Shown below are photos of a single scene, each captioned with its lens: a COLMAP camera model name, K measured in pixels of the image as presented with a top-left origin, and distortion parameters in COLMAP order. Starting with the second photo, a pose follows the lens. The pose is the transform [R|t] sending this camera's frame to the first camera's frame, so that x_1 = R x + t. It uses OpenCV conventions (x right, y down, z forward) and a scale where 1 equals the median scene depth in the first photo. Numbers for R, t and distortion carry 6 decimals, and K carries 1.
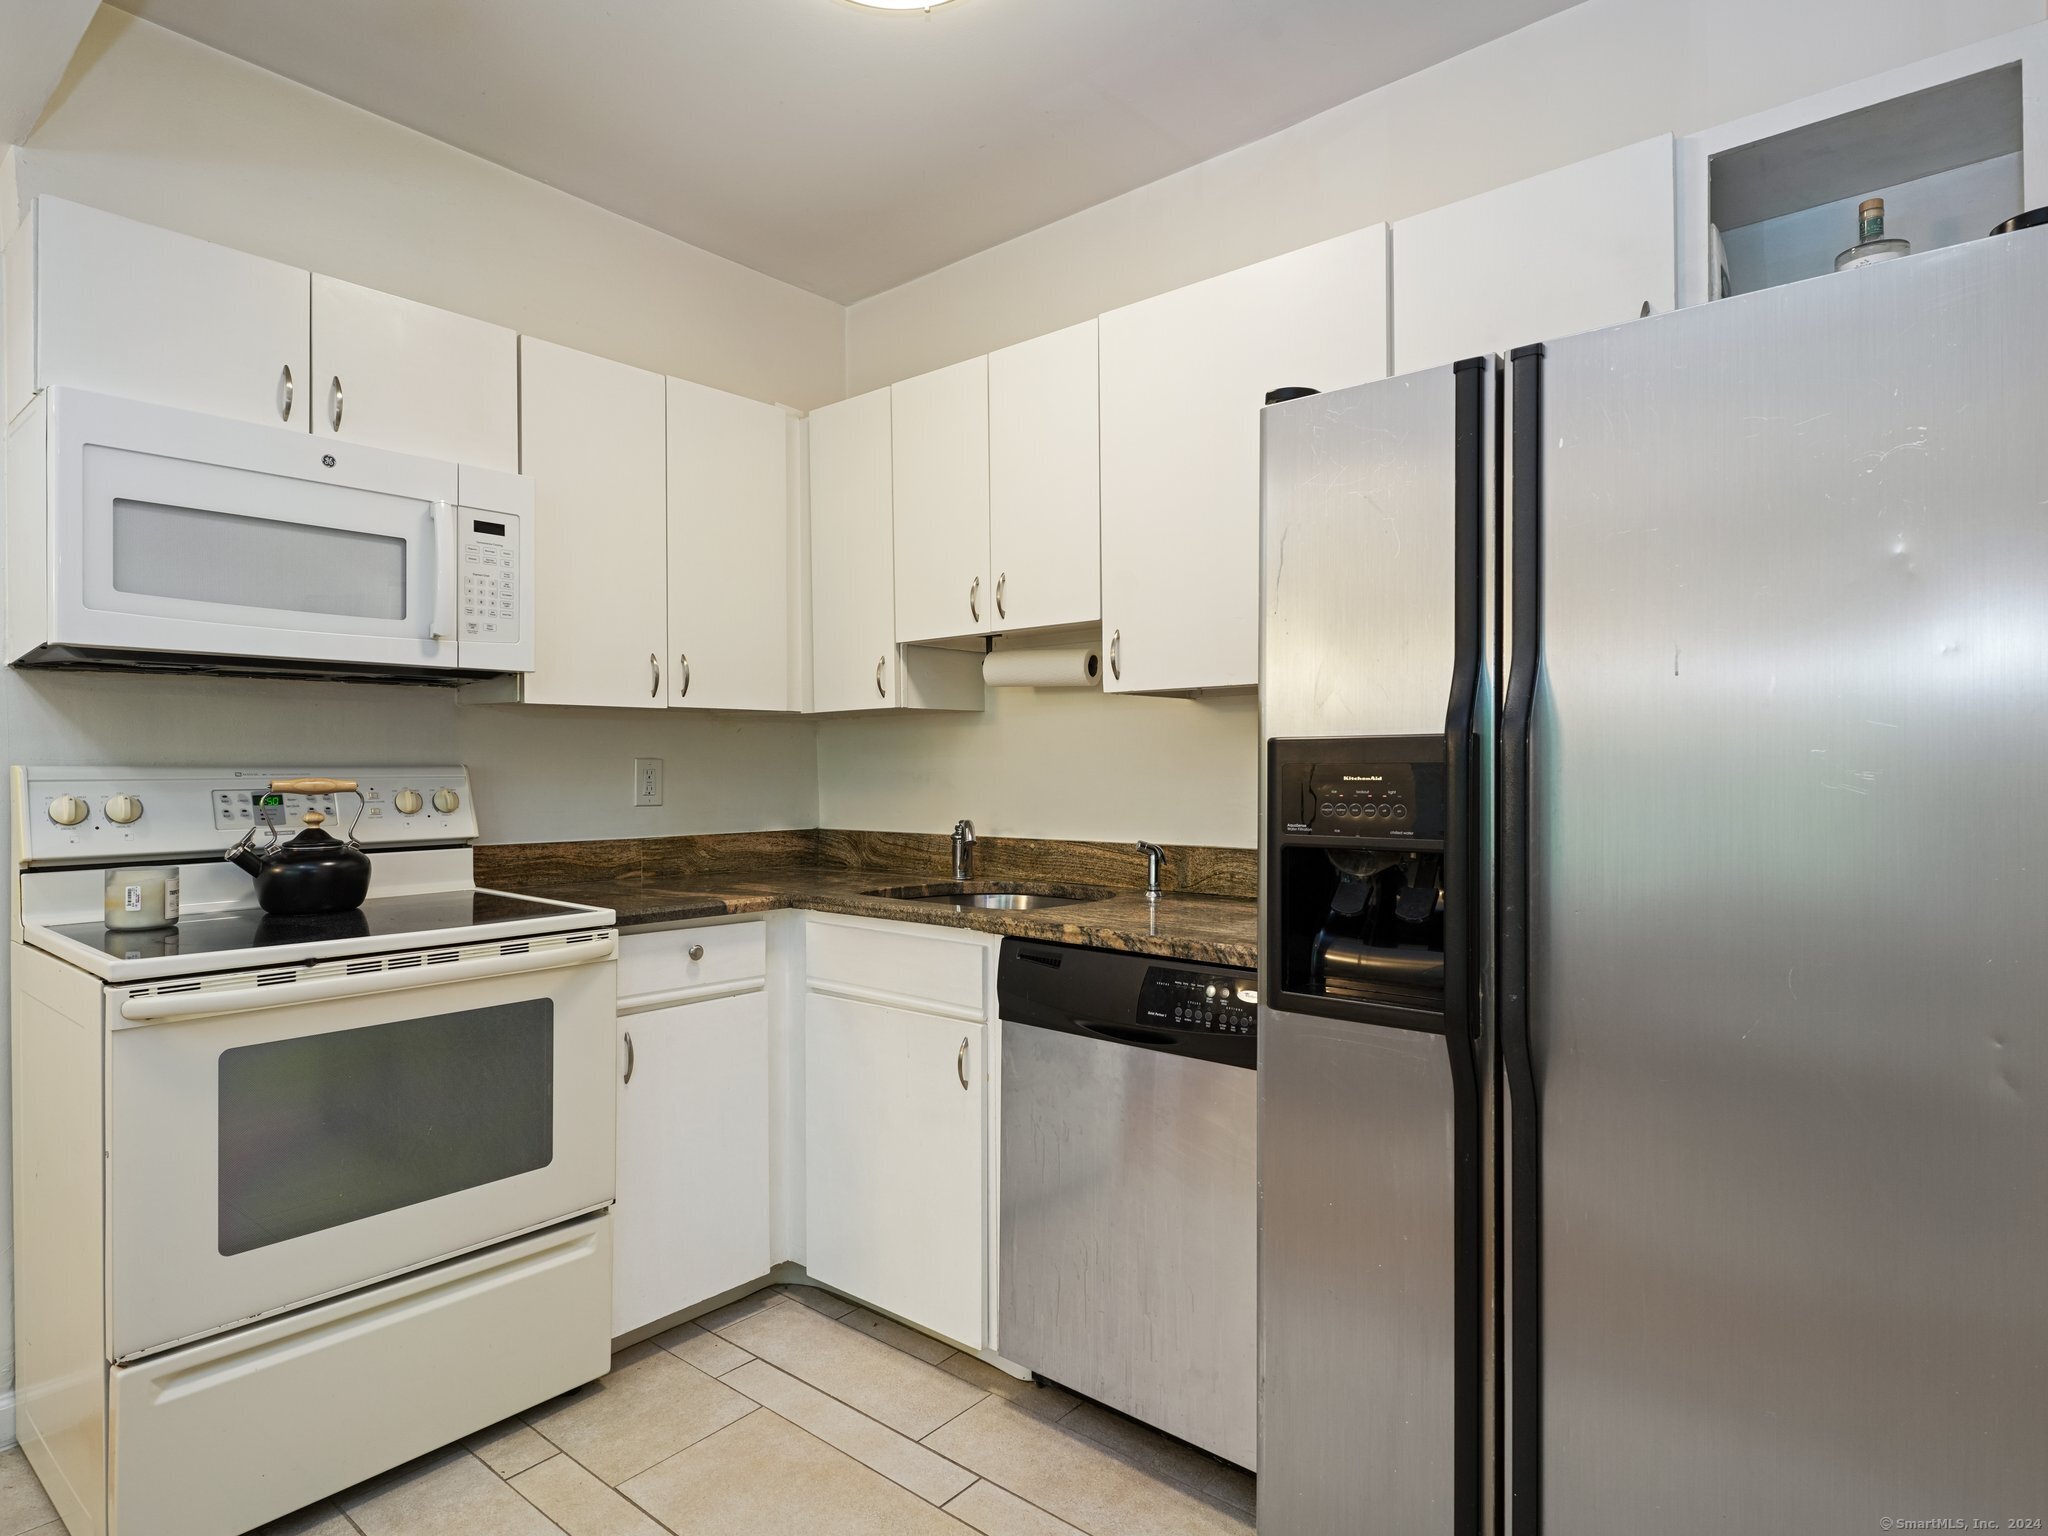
lens RADIAL K [[1129.8, 0, 1016.8], [0, 1129.8, 779.4], [0, 0, 1]] dist [0.010739, -0.005146]
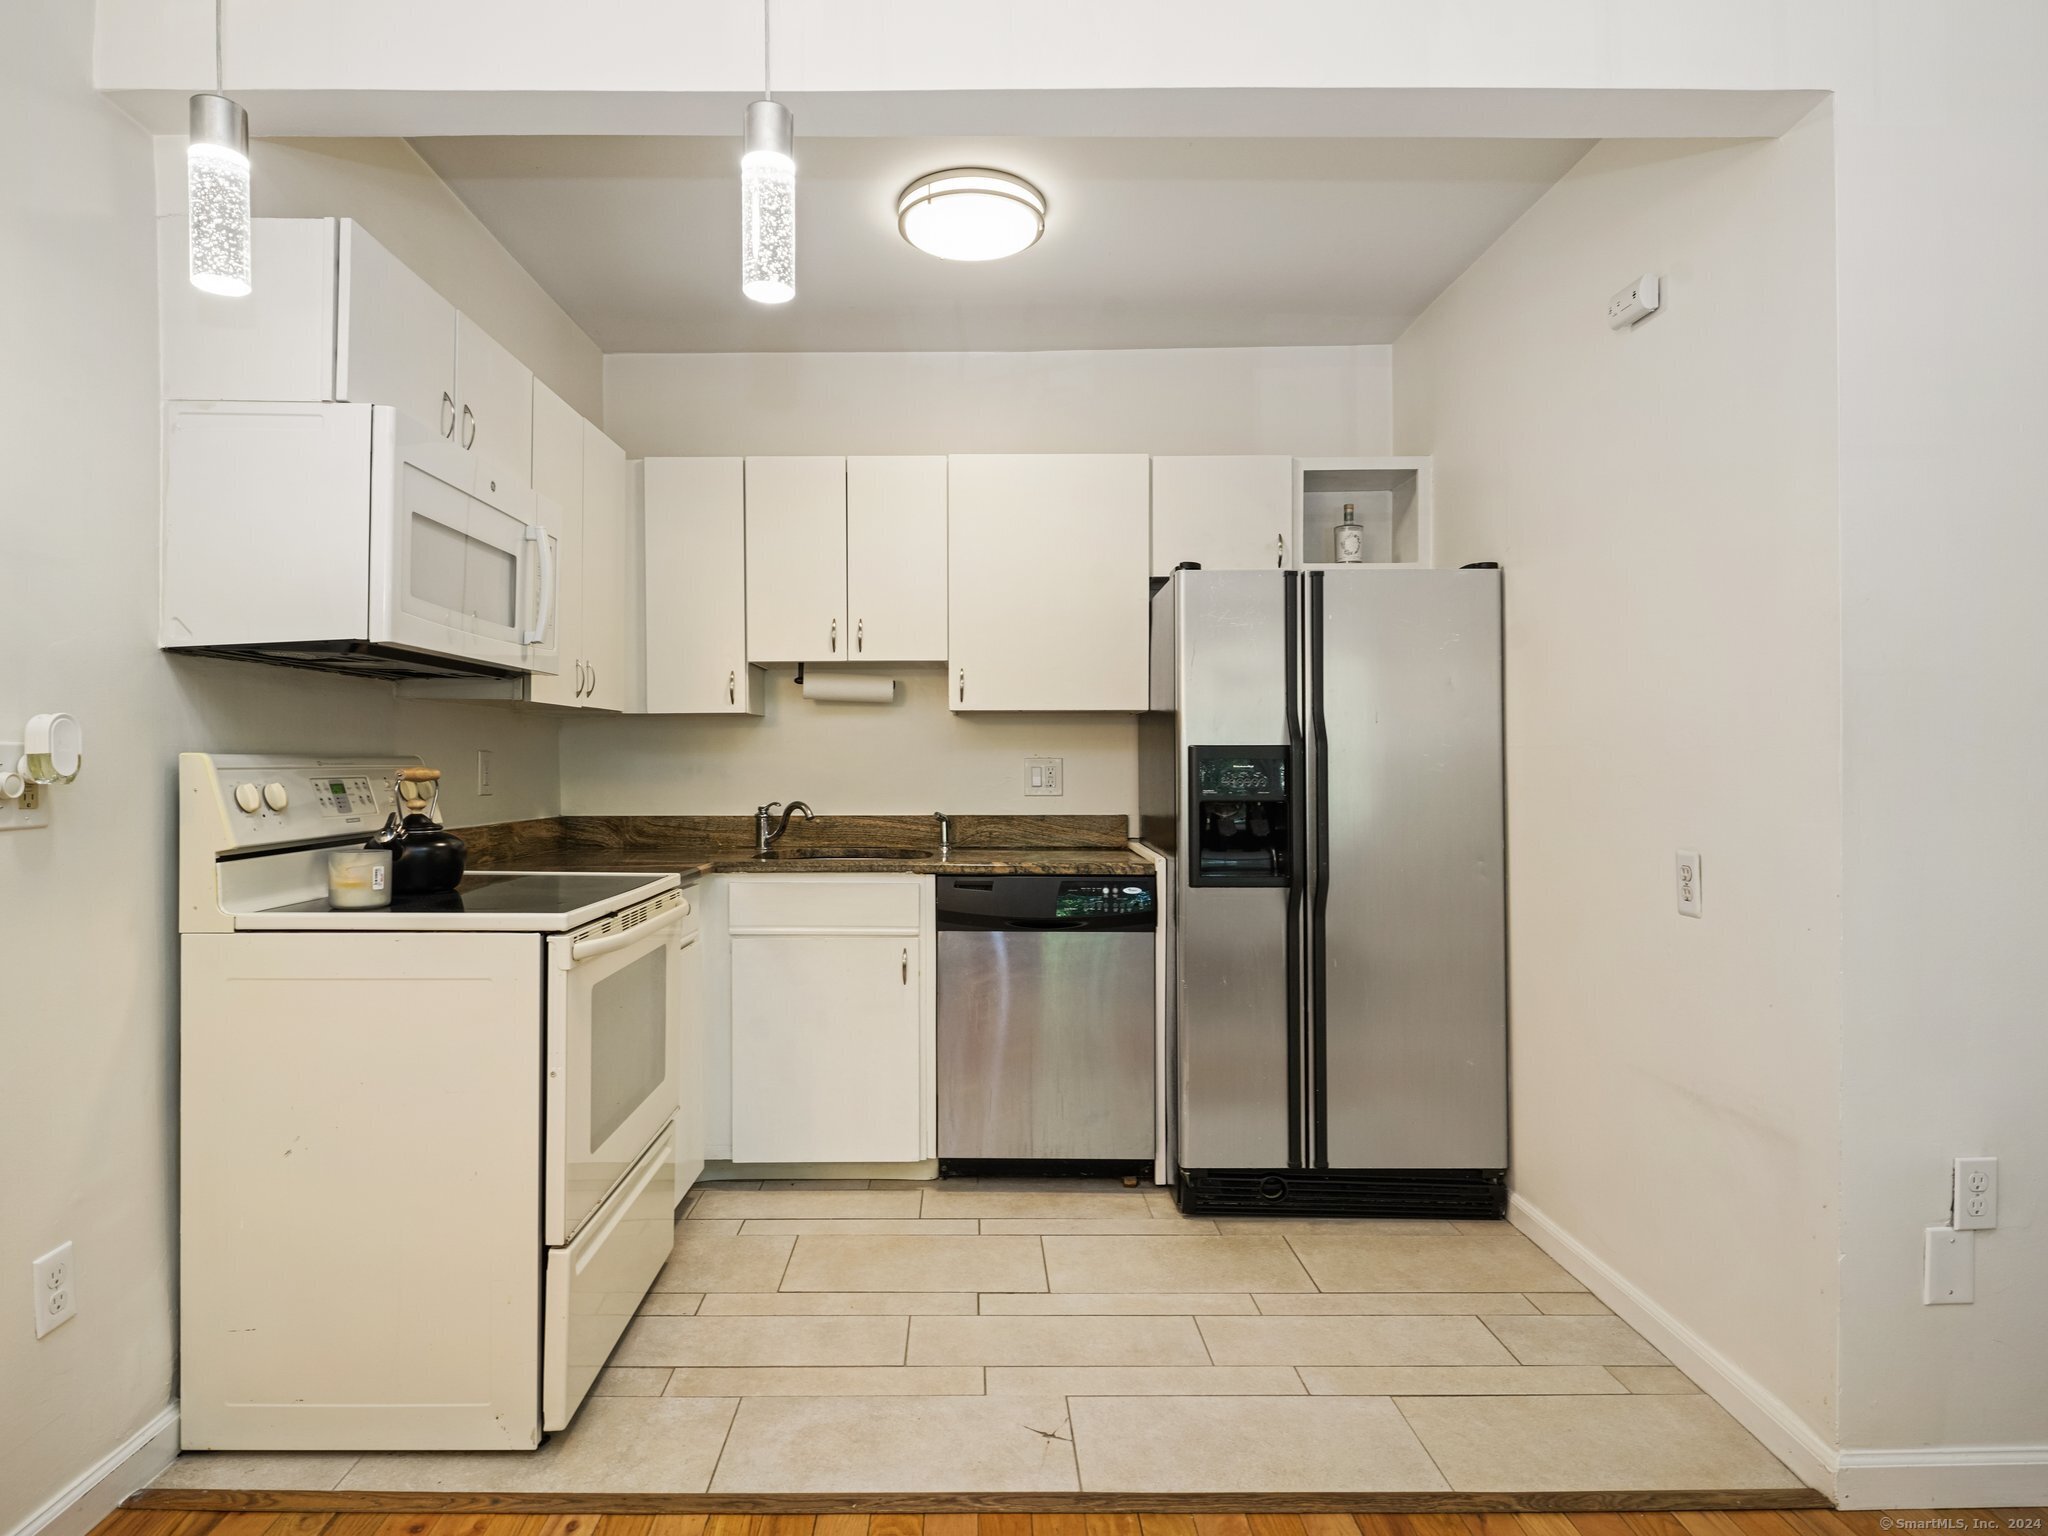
lens RADIAL K [[1129.8, 0, 963.8], [0, 1129.8, 775.6], [0, 0, 1]] dist [0.010739, -0.005146]
pose [[0.771080, -0.002854, 0.636732, -0.905893], [0.004347, 0.999990, -0.000782, 0.010164], [-0.636724, 0.003371, 0.771085, -0.157856]]
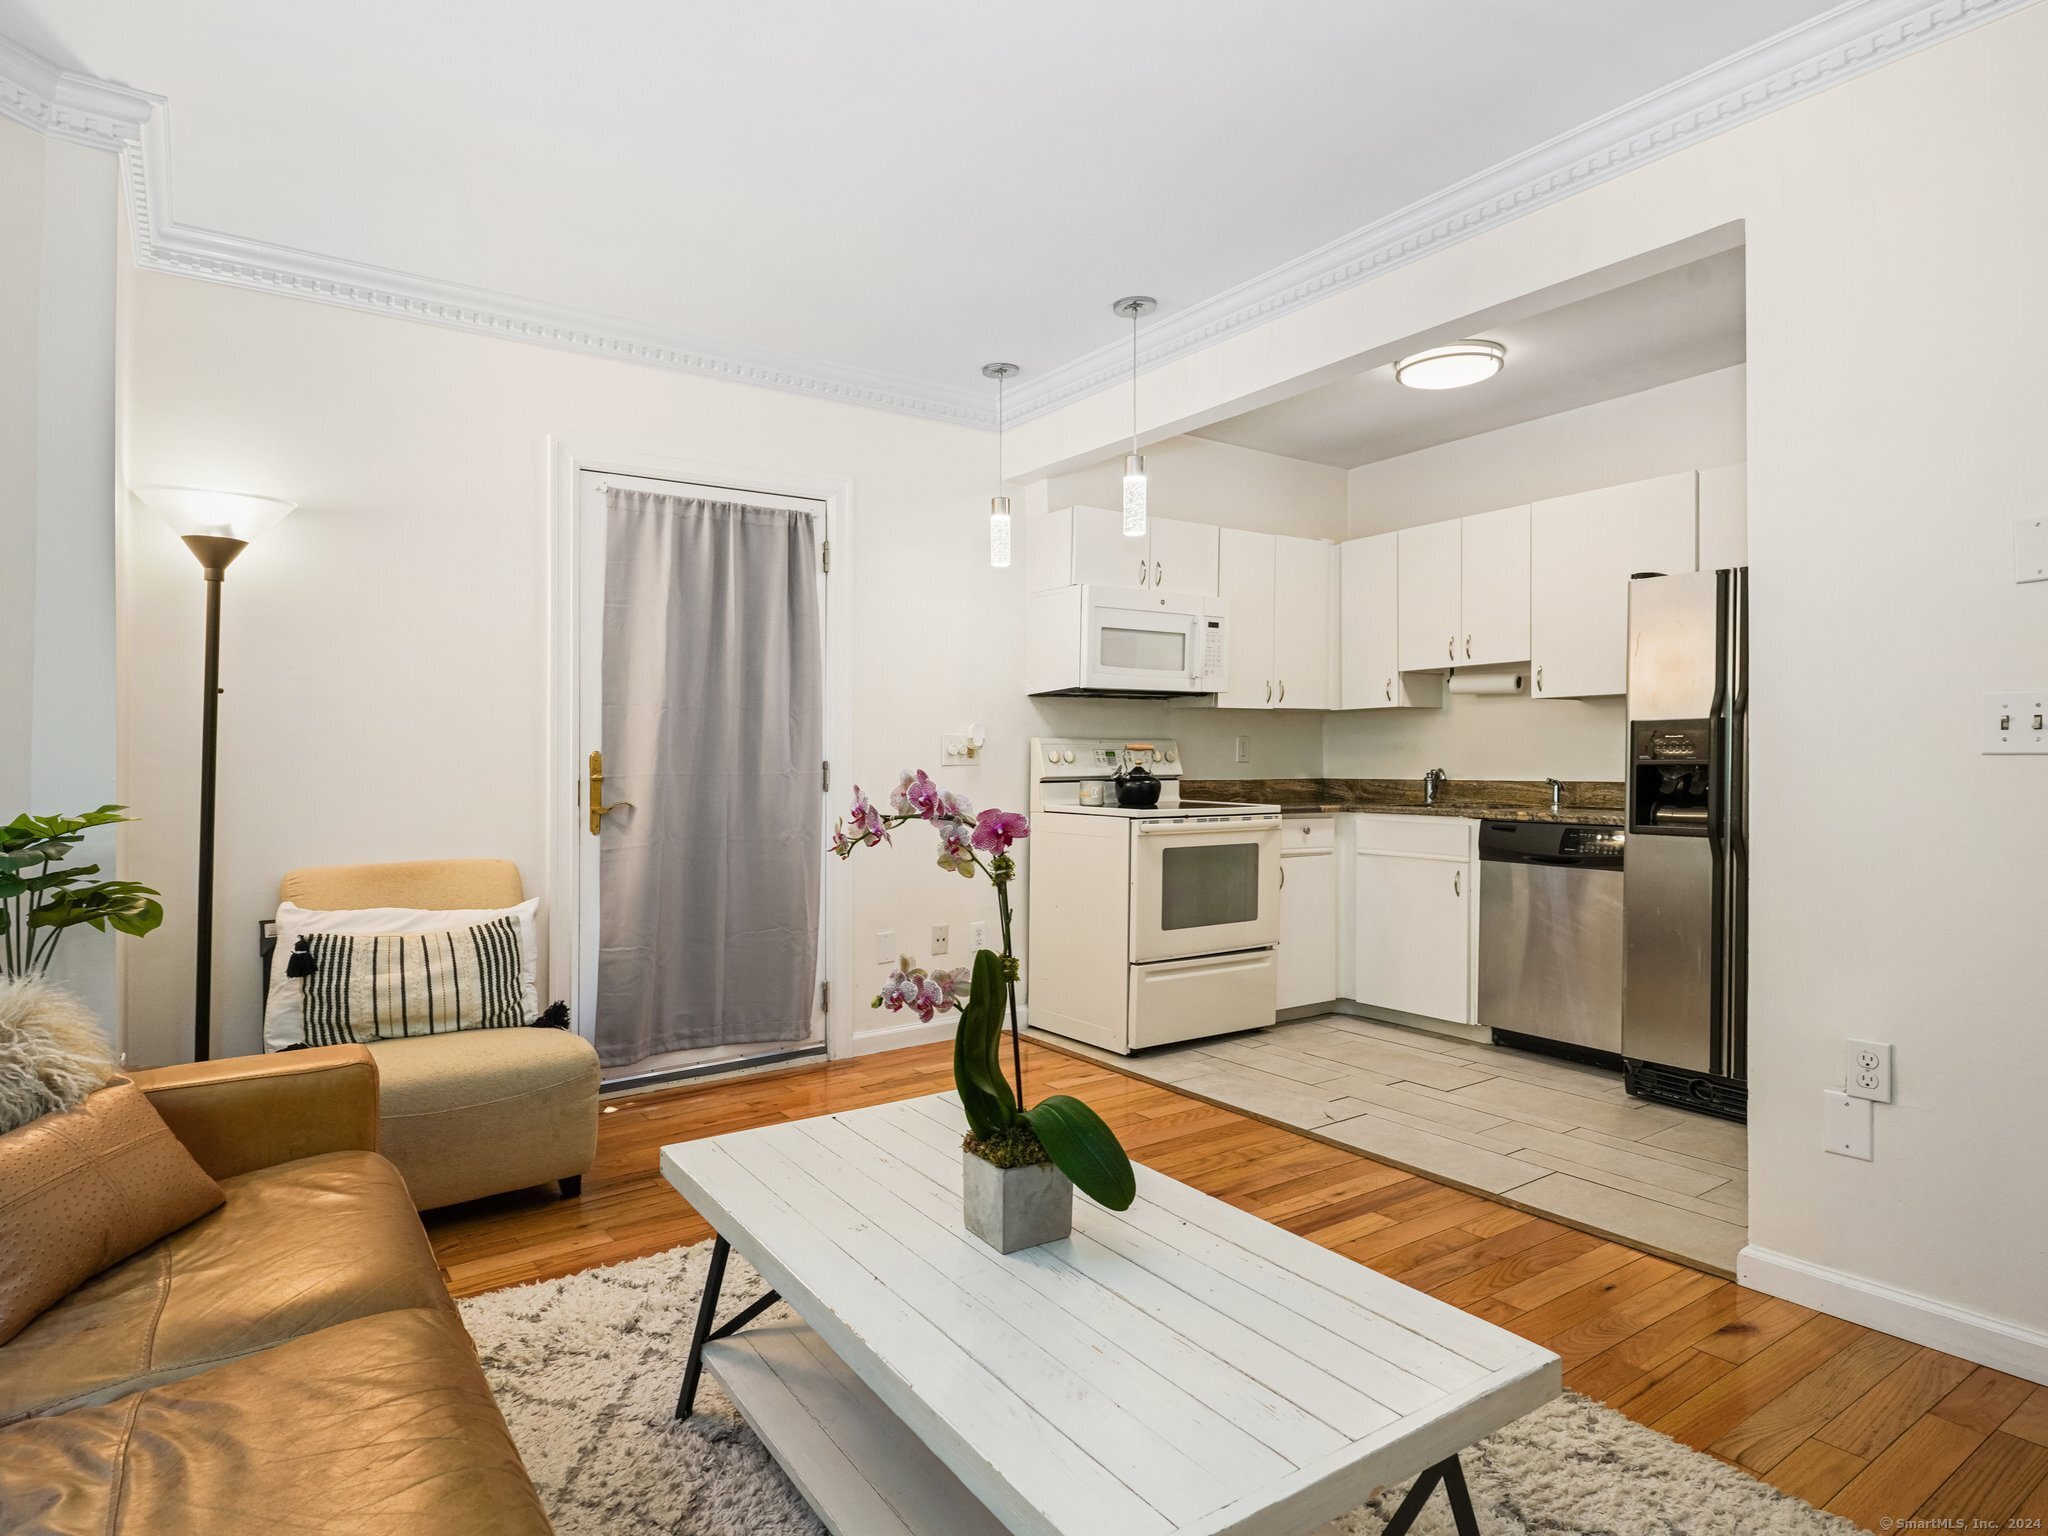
lens RADIAL K [[1129.8, 0, 991.3], [0, 1129.8, 779.0], [0, 0, 1]] dist [0.010739, -0.005146]
pose [[0.960599, 0.005262, -0.277887, -0.287526], [-0.003069, 0.999961, 0.008326, 0.050215], [0.277920, -0.007145, 0.960578, -1.175510]]
